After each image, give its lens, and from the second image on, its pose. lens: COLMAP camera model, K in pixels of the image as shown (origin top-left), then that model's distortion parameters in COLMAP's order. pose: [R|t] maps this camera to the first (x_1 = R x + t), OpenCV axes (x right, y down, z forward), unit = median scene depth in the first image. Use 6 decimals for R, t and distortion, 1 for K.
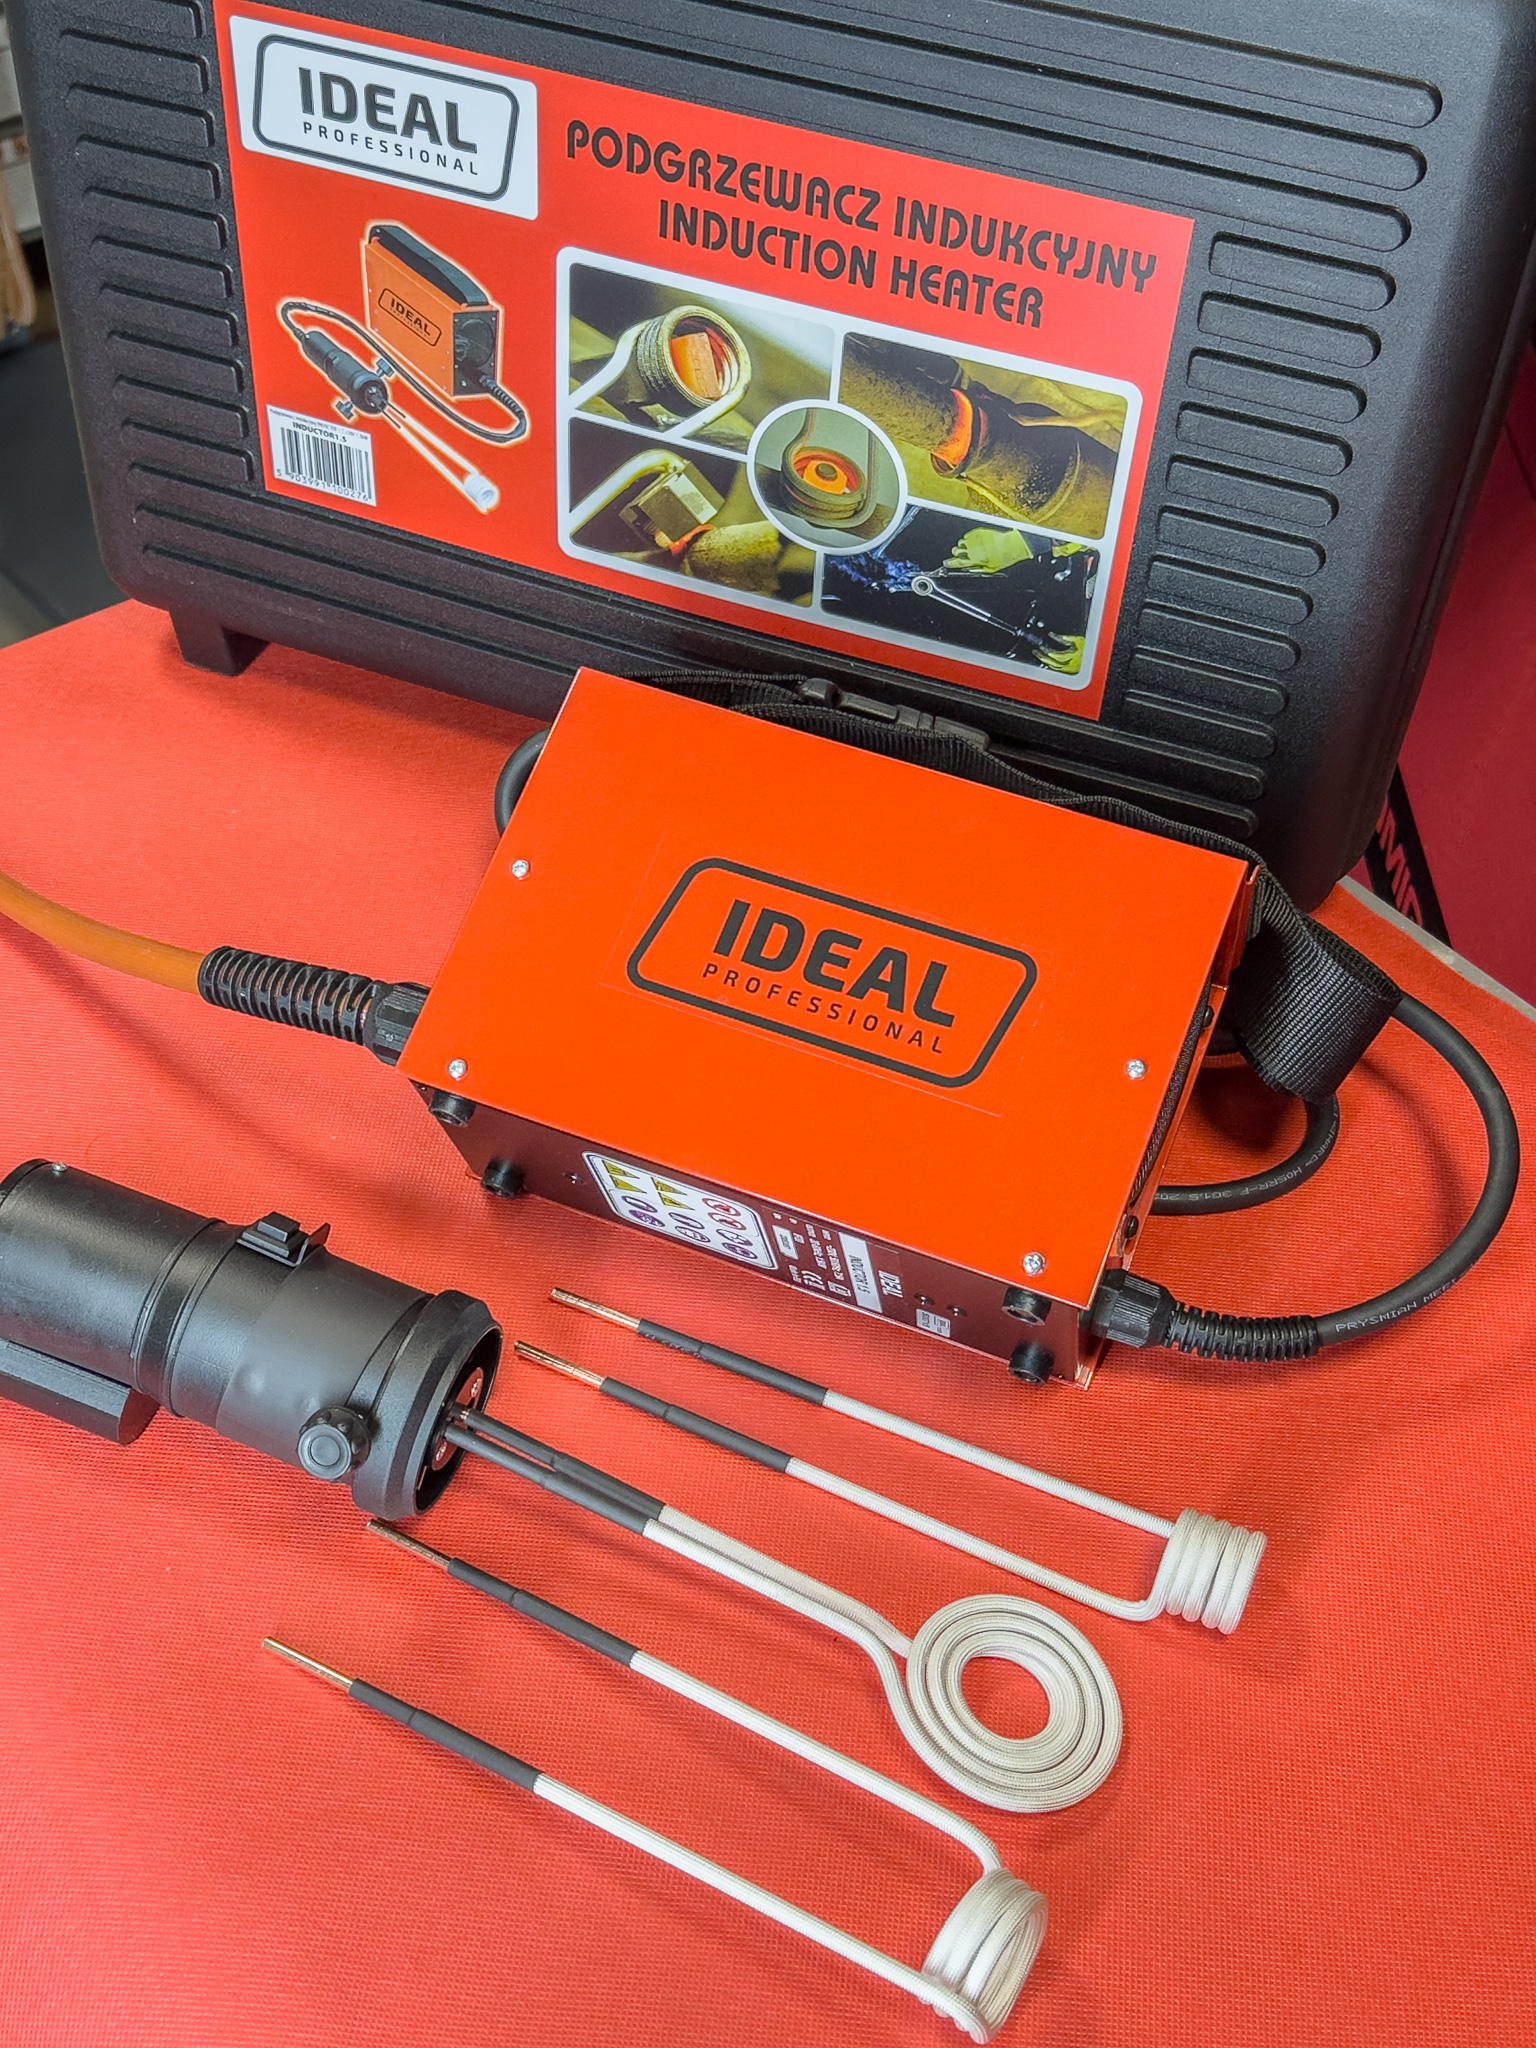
lens RADIAL K [[2398.8, 0, 768.0], [0, 2398.8, 1024.0], [0, 0, 1]] dist [0.180966, -0.503828]
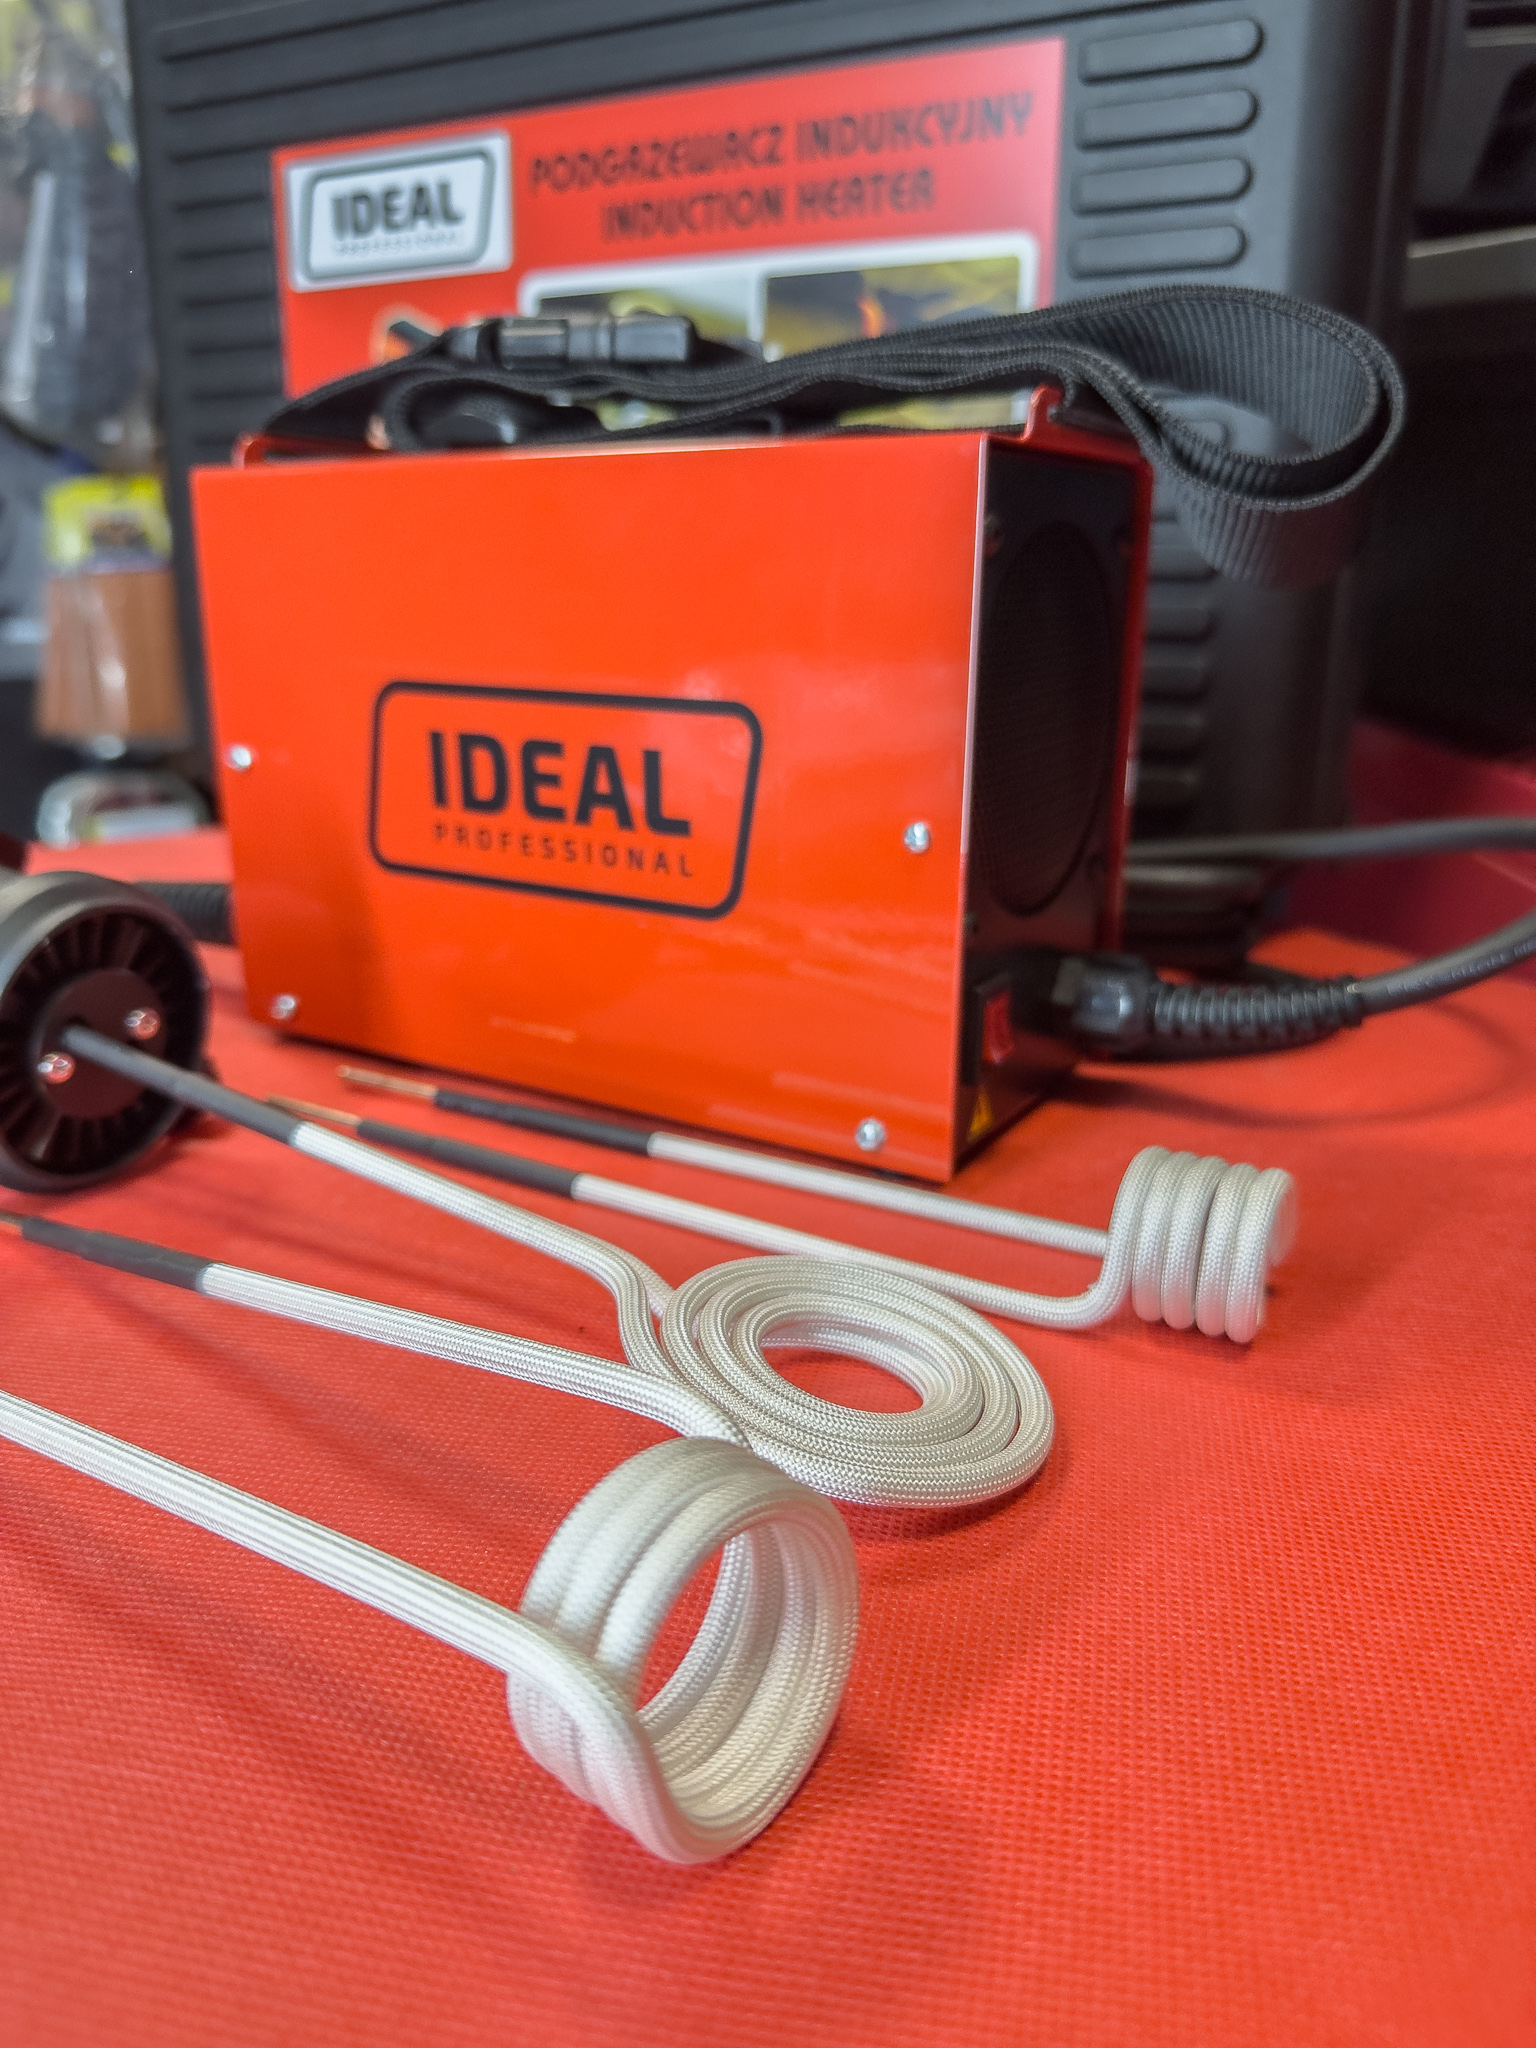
lens RADIAL K [[1480.4, 0, 768.0], [0, 1480.4, 1024.0], [0, 0, 1]] dist [0.004269, -0.049366]
pose [[0.994047, -0.013002, -0.108175, 0.099054], [-0.036798, 0.894447, -0.445657, 0.301169], [0.102551, 0.446985, 0.888644, 0.546143]]
